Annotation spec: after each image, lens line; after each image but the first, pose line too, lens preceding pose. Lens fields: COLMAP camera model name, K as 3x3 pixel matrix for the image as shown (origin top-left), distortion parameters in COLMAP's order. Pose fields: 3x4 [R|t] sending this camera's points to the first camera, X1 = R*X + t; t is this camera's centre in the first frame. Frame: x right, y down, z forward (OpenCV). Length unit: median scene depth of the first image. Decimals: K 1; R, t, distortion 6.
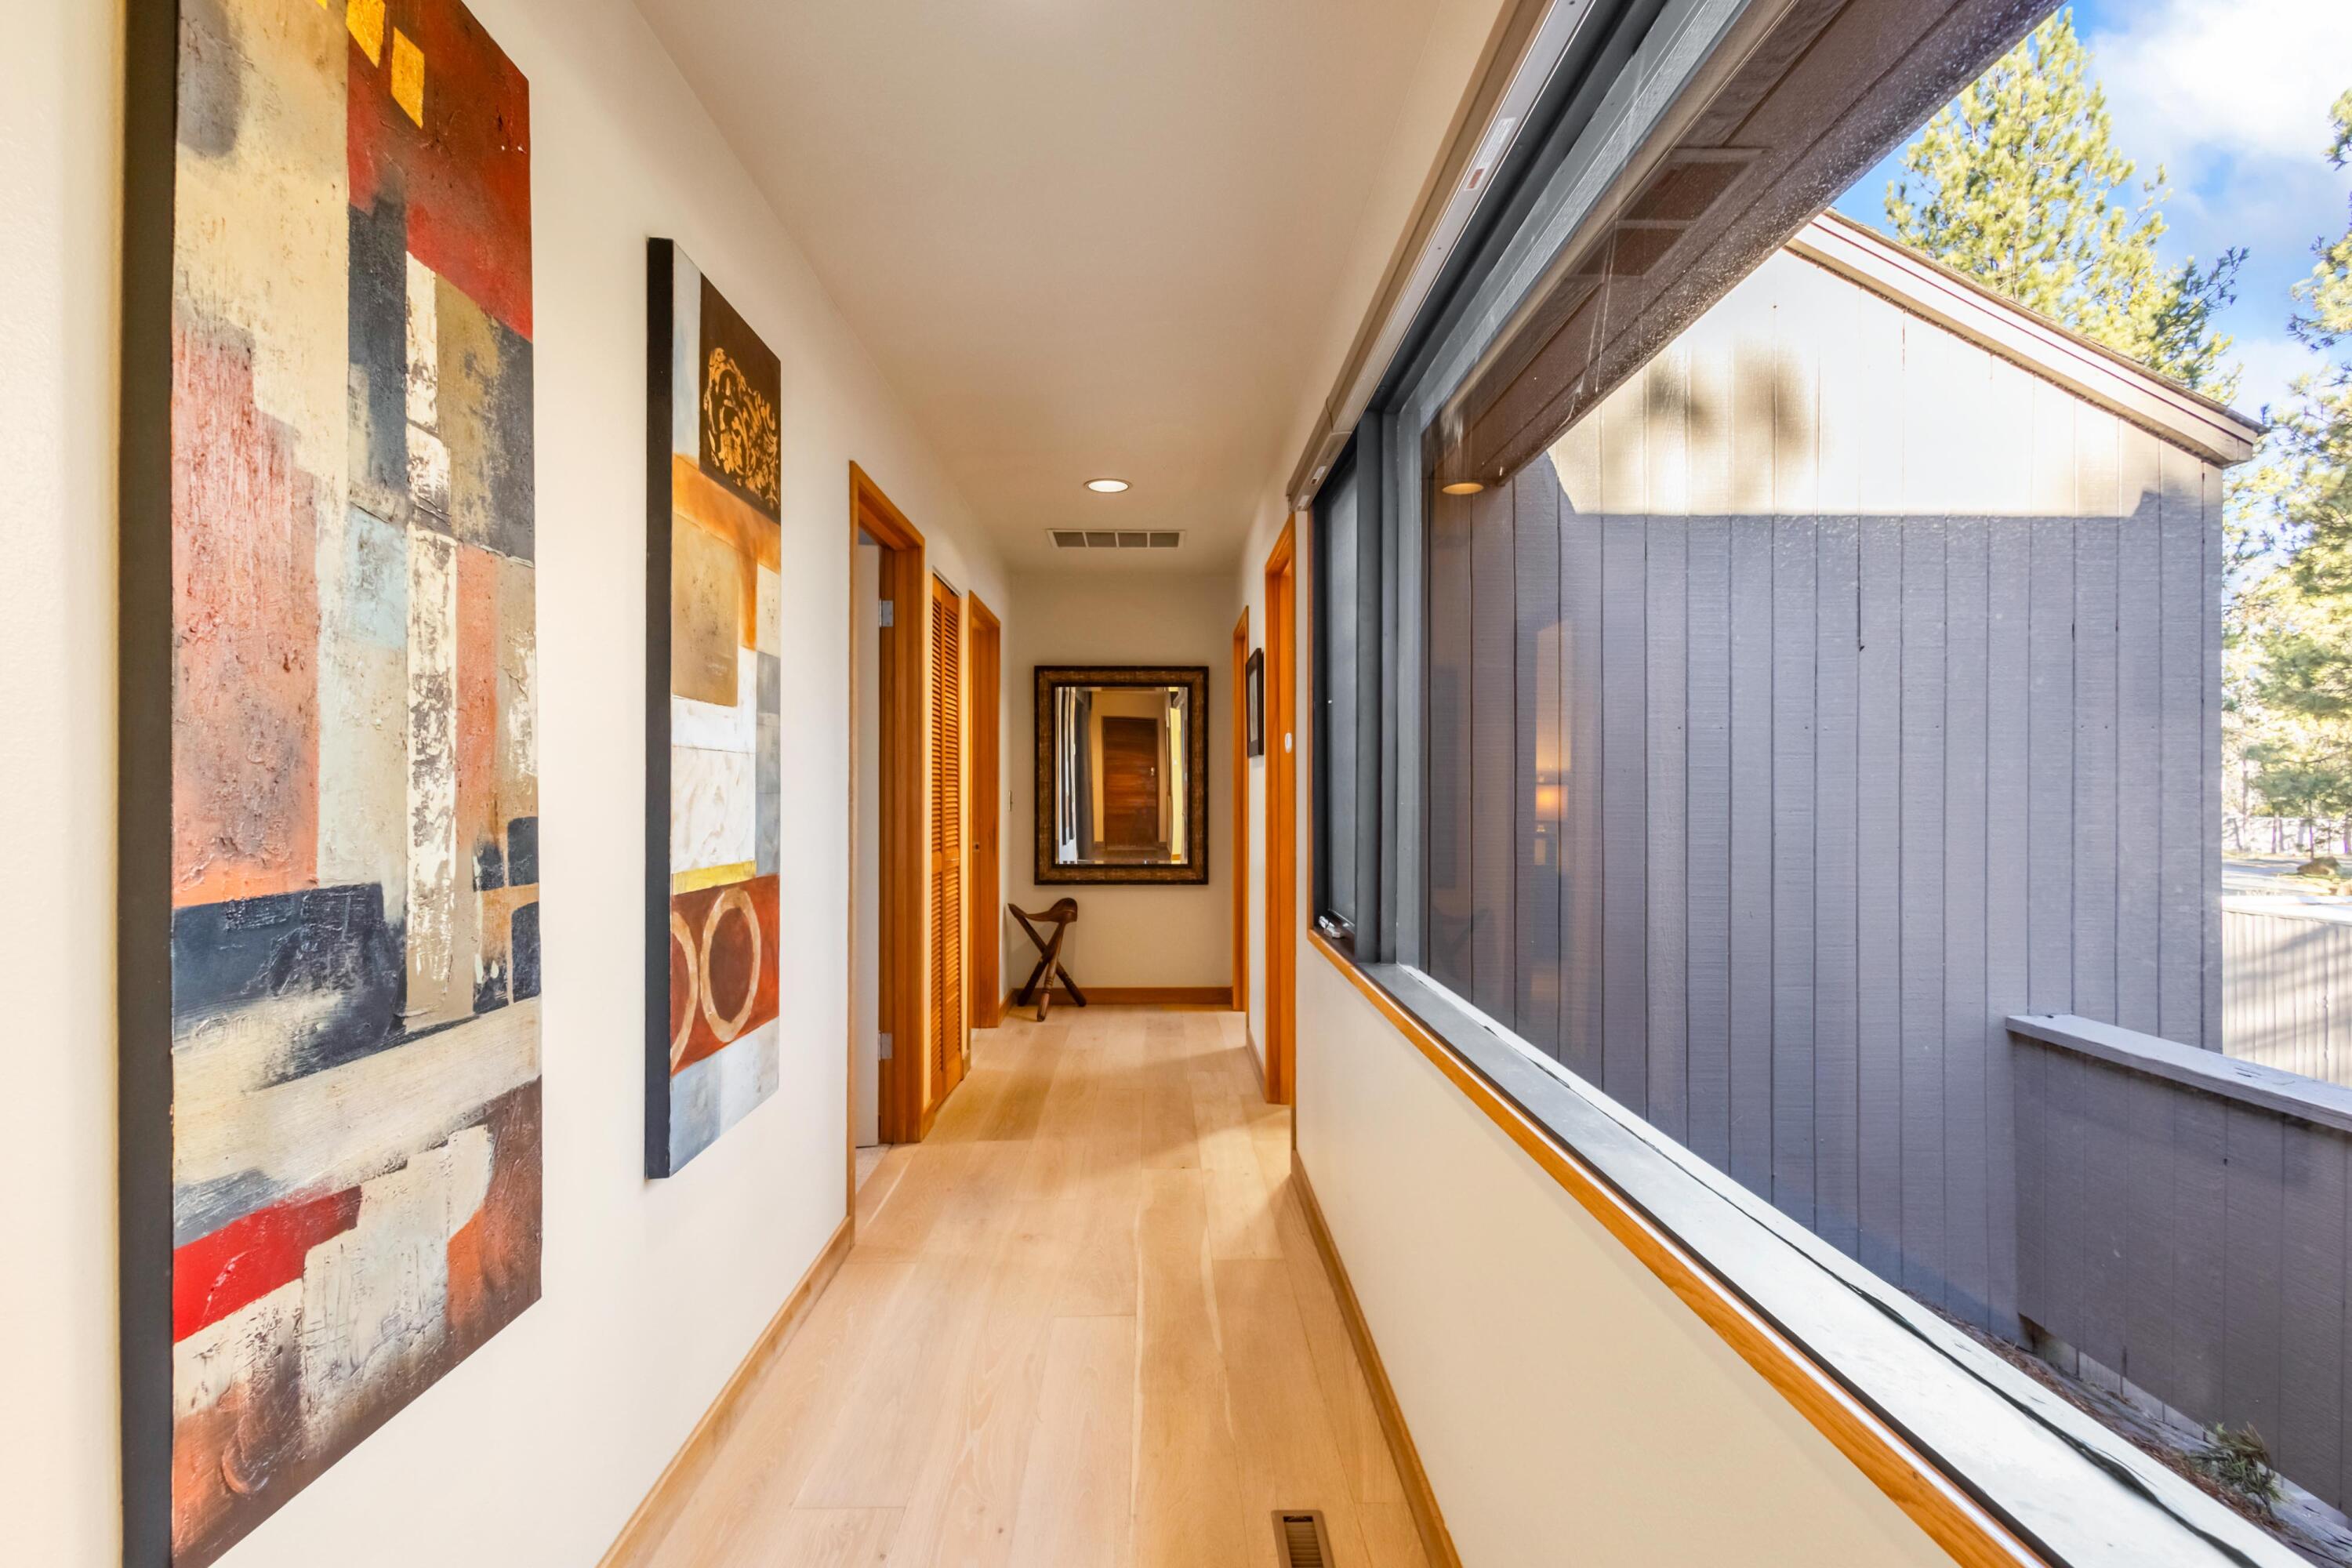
lens RADIAL K [[1083.5, 0, 1174.9], [0, 1083.5, 792.8], [0, 0, 1]] dist [0.014428, -0.004940]
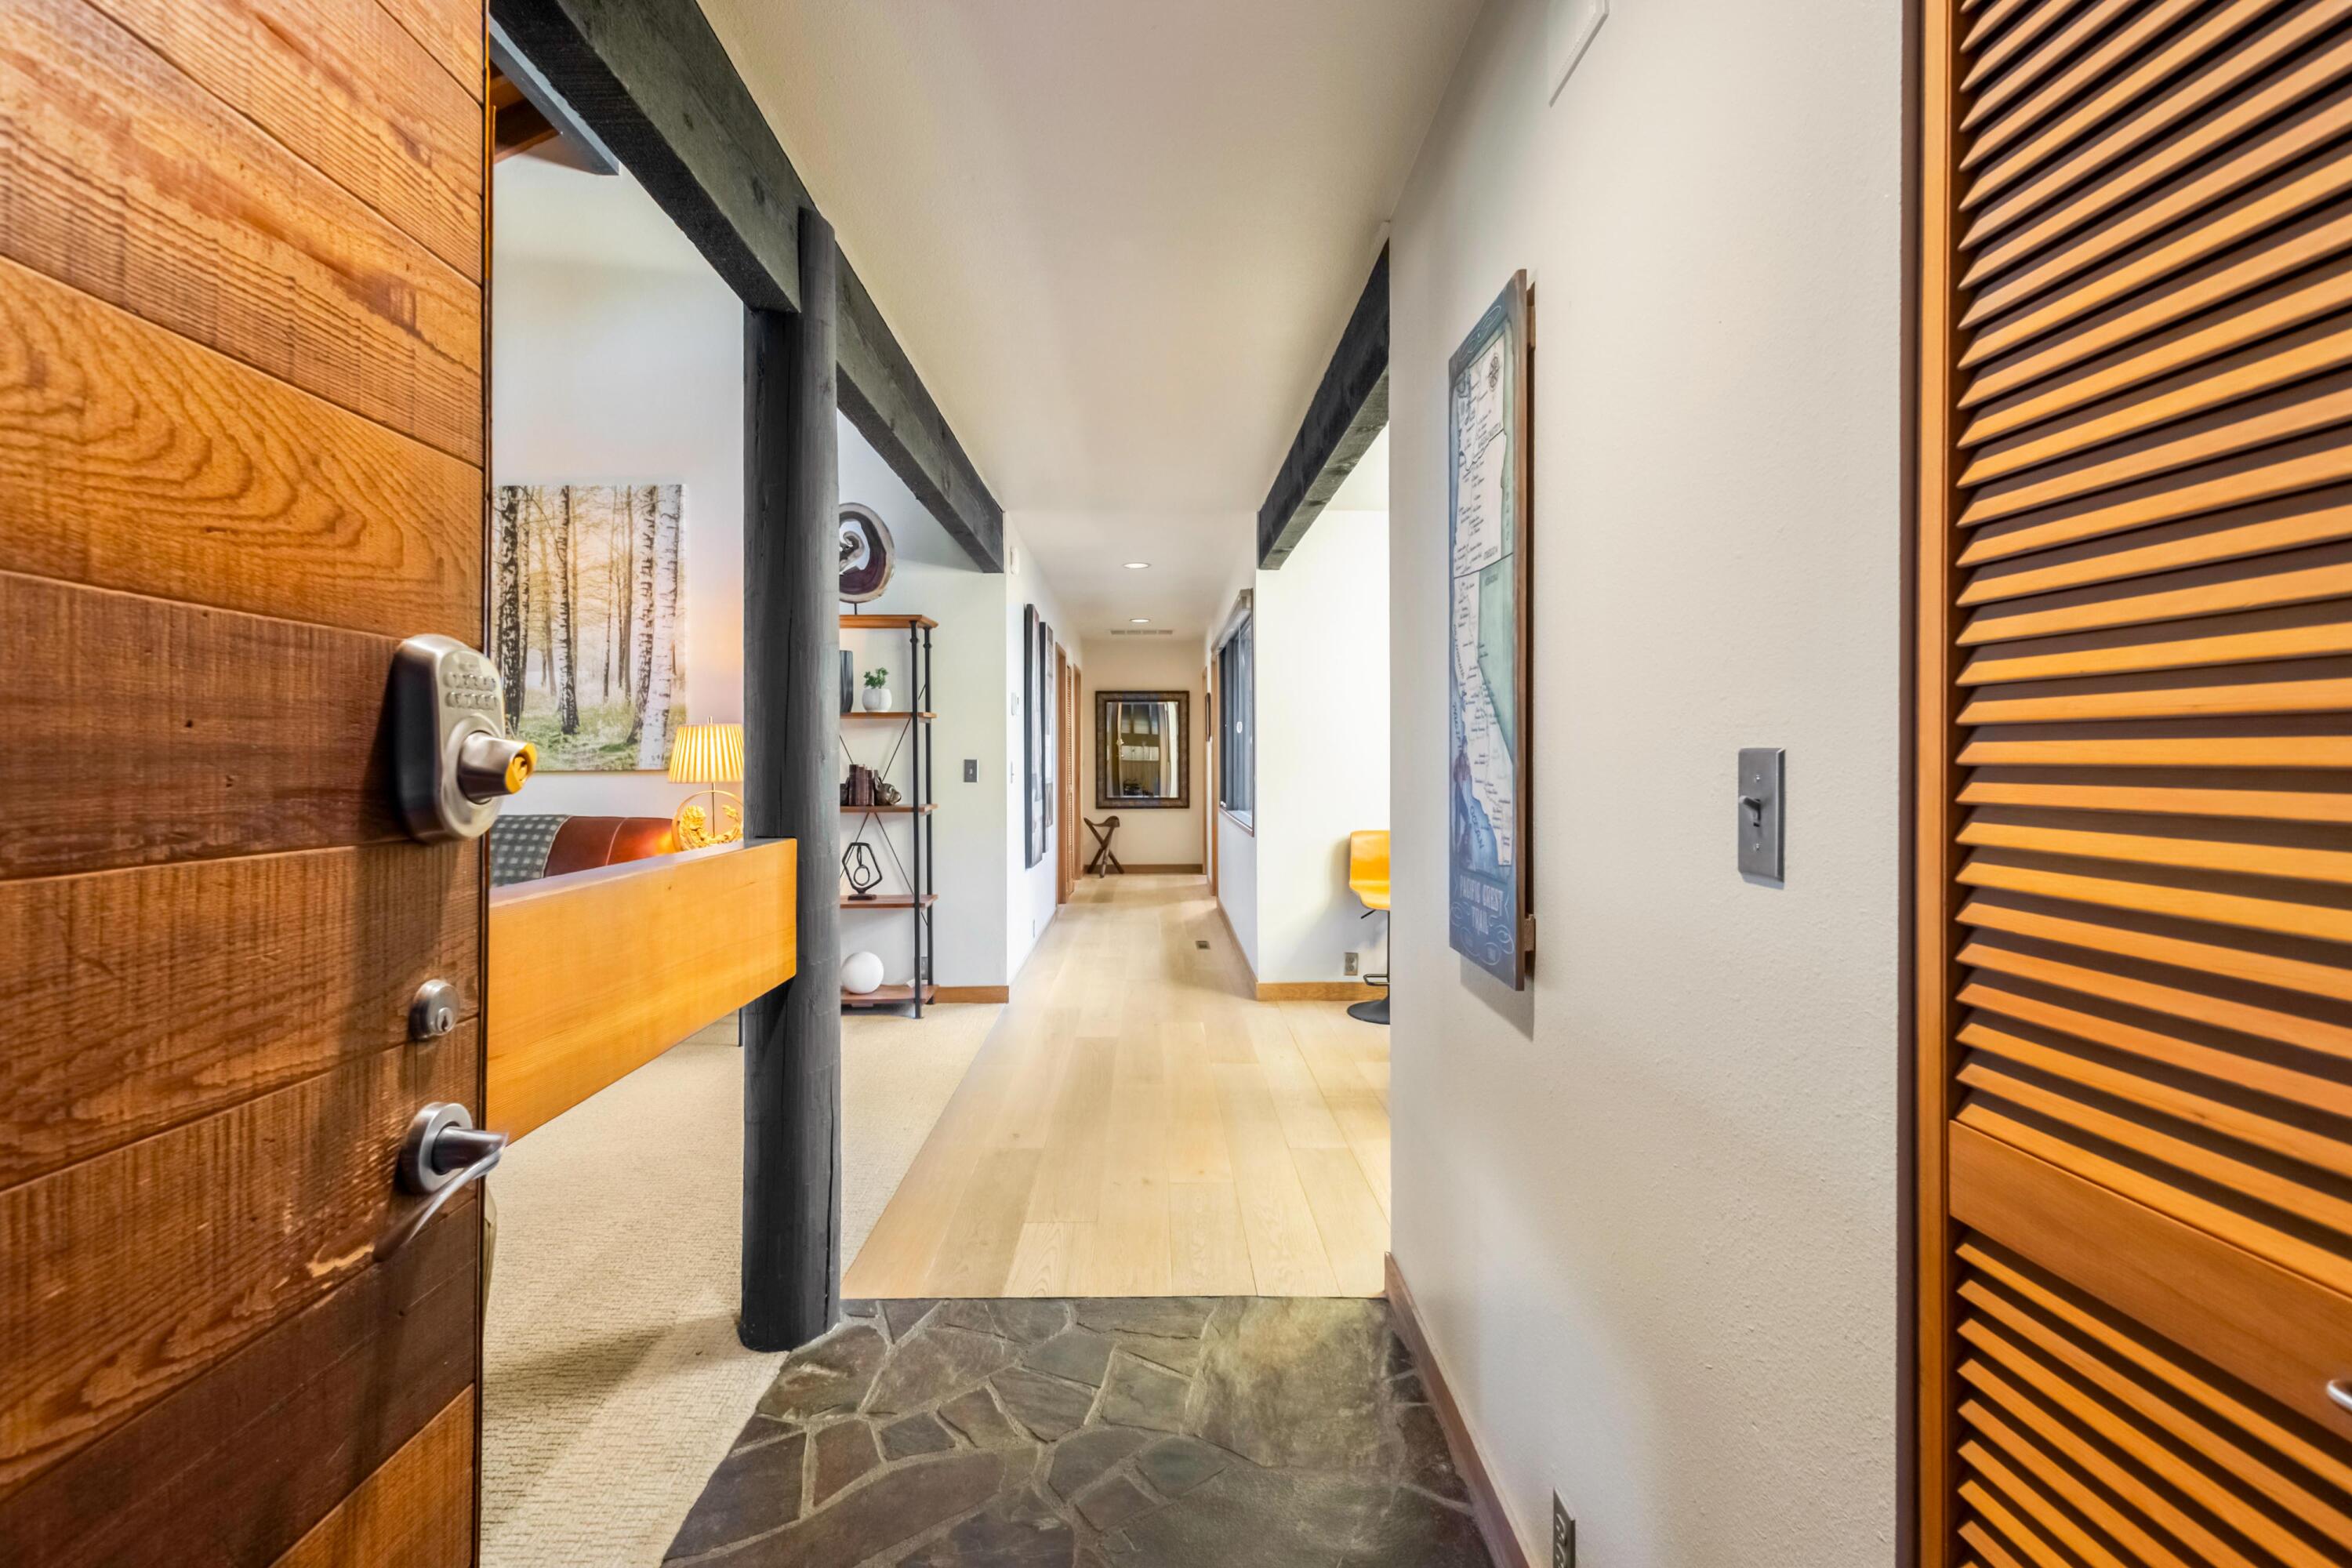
lens RADIAL K [[1083.5, 0, 1177.1], [0, 1083.5, 770.7], [0, 0, 1]] dist [0.014428, -0.004940]
pose [[0.999975, -0.003515, 0.006156, -0.001292], [0.003438, 0.999917, 0.012442, -0.003141], [-0.006199, -0.012420, 0.999904, -0.878852]]
